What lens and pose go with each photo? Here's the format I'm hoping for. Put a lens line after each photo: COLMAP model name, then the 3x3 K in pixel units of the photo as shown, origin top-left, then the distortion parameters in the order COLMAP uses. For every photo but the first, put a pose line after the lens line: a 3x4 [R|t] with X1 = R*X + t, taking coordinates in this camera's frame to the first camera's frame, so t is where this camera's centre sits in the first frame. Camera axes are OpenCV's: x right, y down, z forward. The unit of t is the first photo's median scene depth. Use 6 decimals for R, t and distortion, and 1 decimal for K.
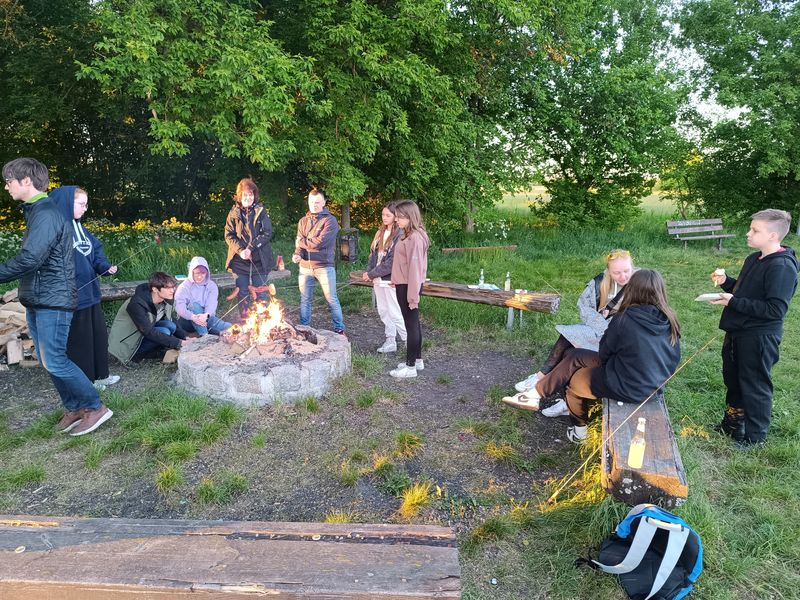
lens RADIAL K [[562.5, 0, 397.0], [0, 562.5, 307.2], [0, 0, 1]] dist [0.061949, -0.065678]
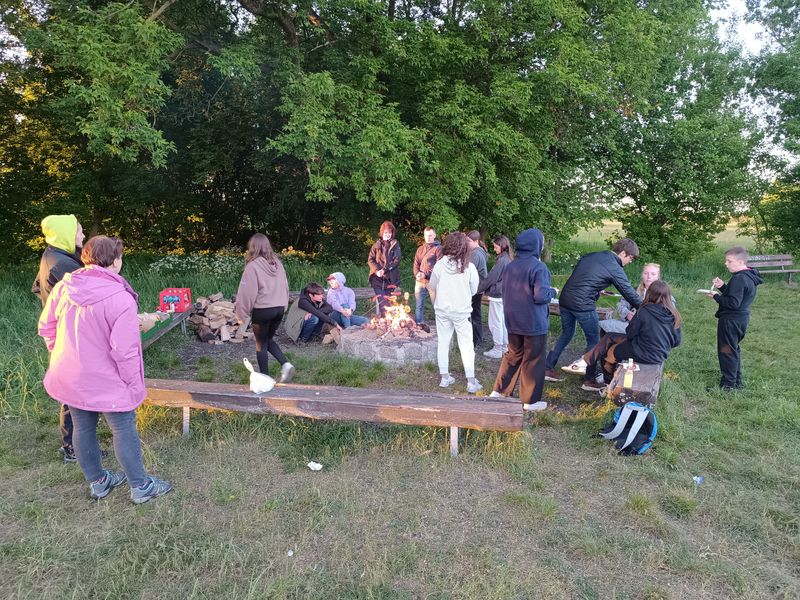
lens RADIAL K [[560.6, 0, 400.0], [0, 560.6, 300.0], [0, 0, 1]] dist [0.063390, -0.059570]
pose [[0.990519, 0.027961, -0.134498, -0.017367], [-0.036946, 0.997216, -0.064774, 0.049224], [0.132313, 0.069129, 0.988794, -0.276947]]
